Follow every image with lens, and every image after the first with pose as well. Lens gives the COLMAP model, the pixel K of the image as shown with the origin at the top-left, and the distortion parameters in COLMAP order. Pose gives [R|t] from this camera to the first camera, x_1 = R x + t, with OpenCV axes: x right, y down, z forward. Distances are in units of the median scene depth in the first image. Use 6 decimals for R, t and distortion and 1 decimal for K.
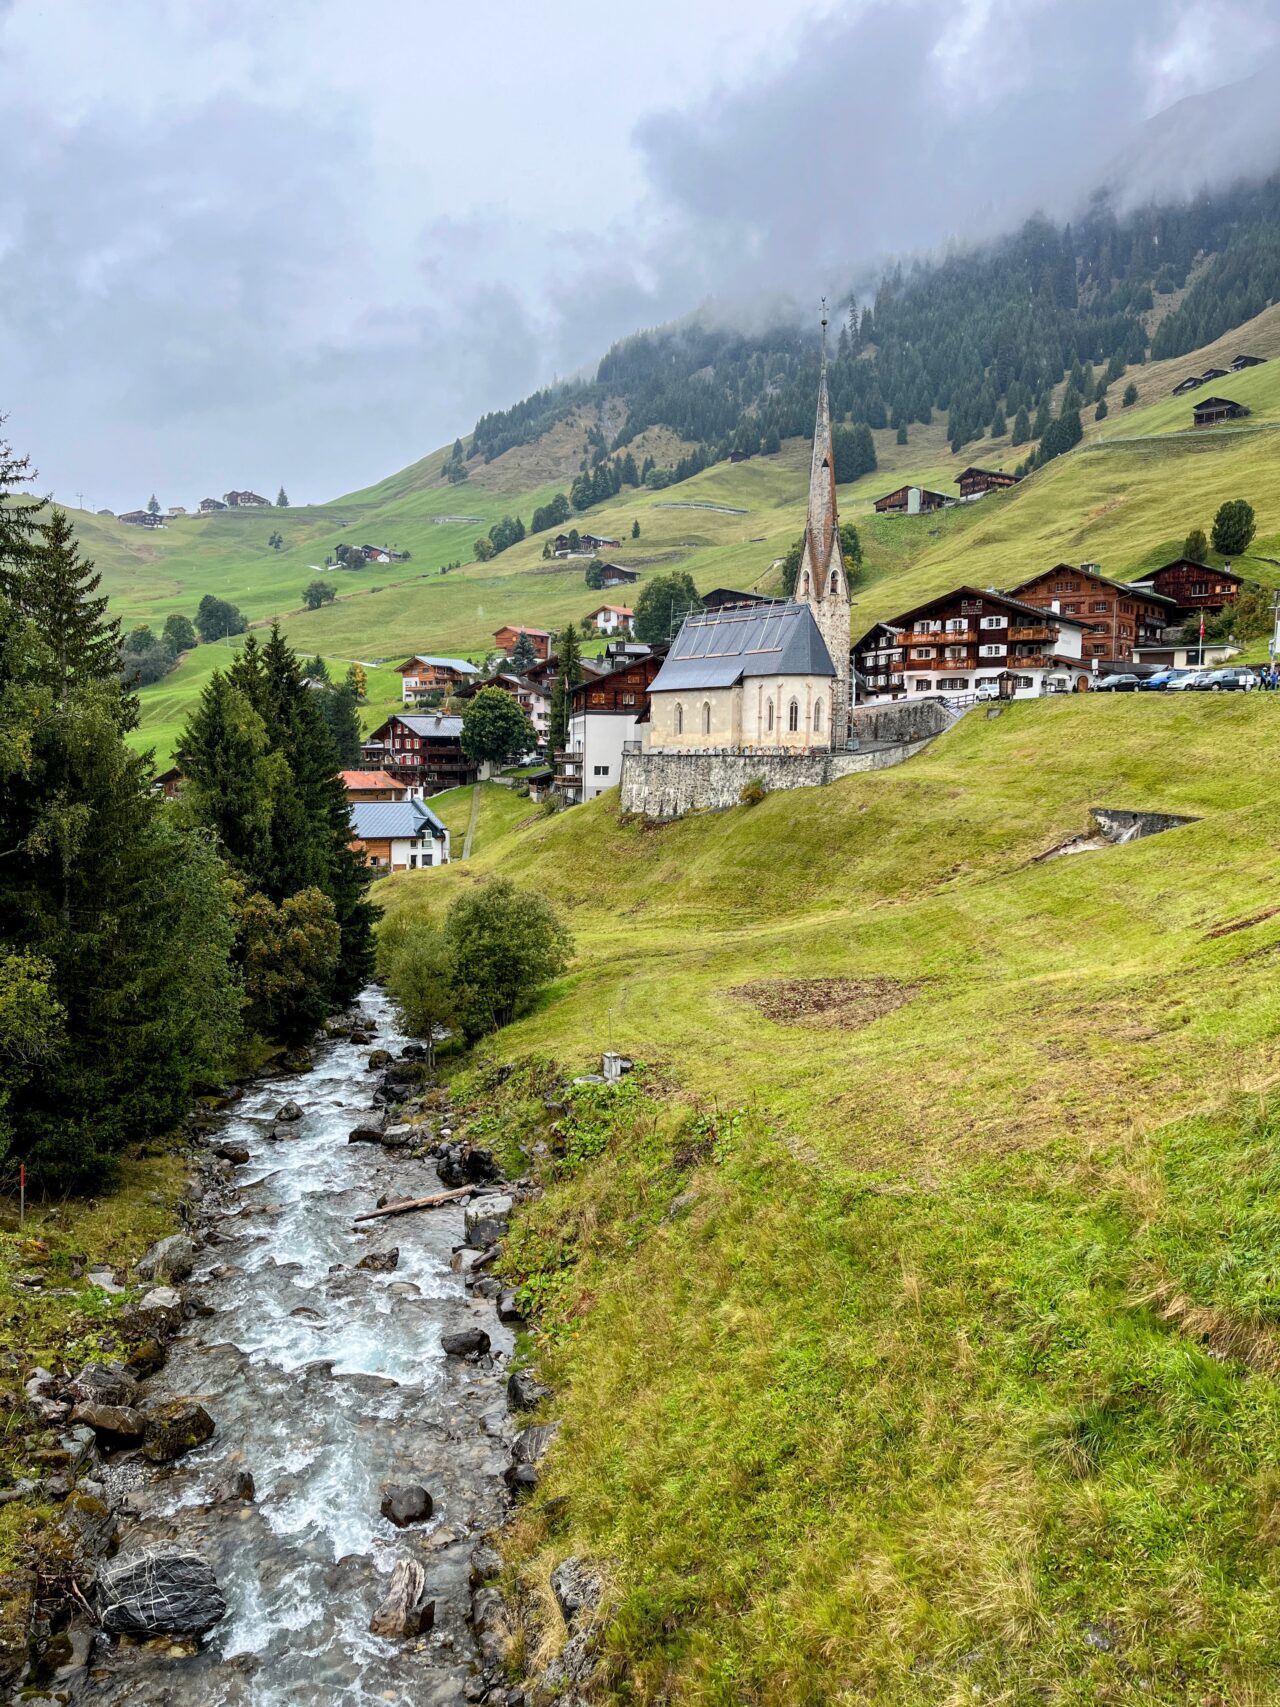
lens RADIAL K [[1323.1, 0, 632.9], [0, 1323.1, 853.8], [0, 0, 1]] dist [0.049748, -0.046281]
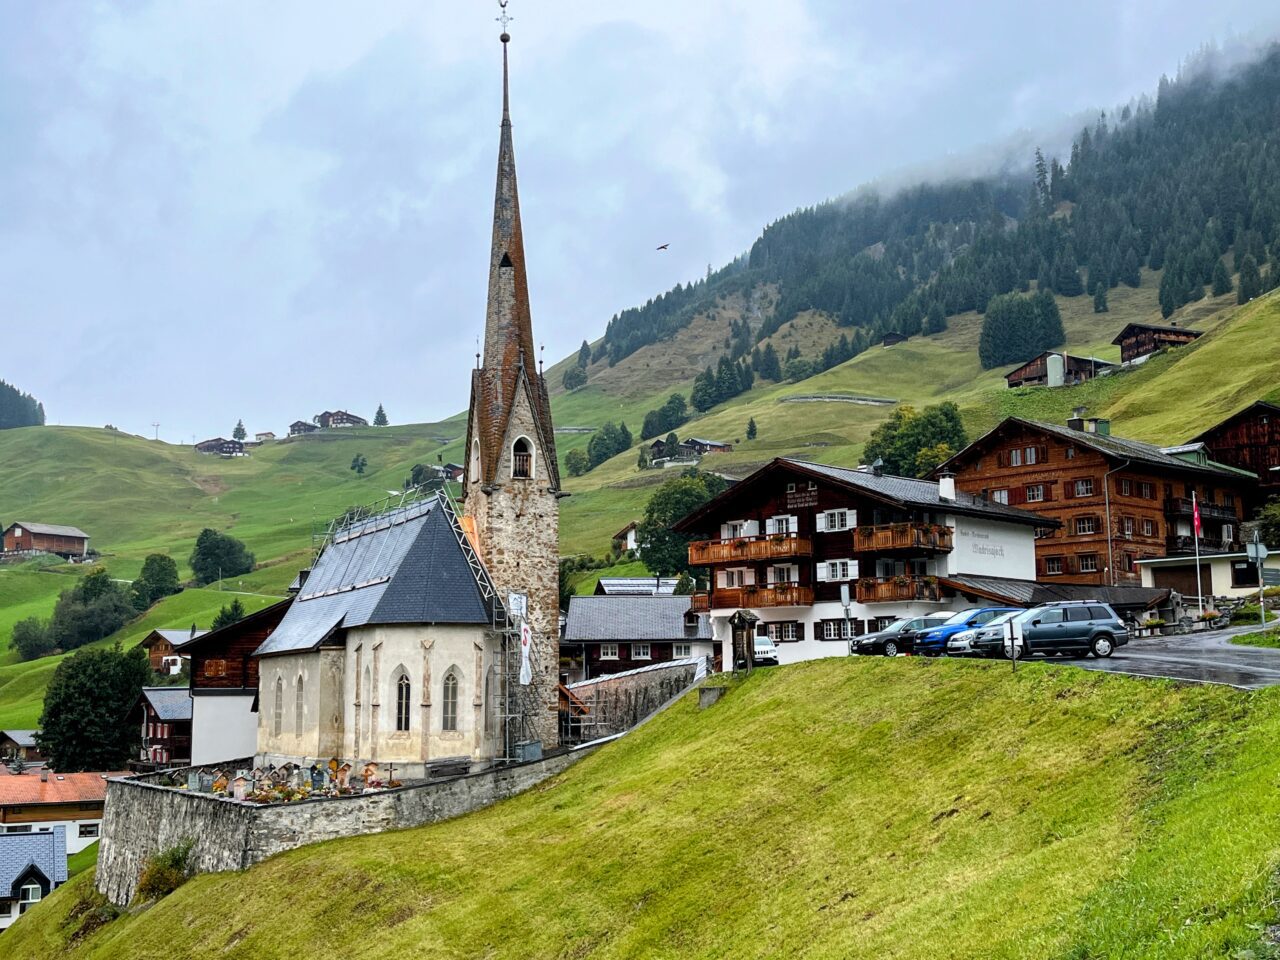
lens RADIAL K [[1513.9, 0, 645.2], [0, 1513.9, 480.0], [0, 0, 1]] dist [0.086063, 0.000000]
pose [[0.985973, -0.039451, -0.162174, 0.119946], [0.003497, 0.976332, -0.216249, -0.022055], [0.166866, 0.212649, 0.962775, 0.153071]]
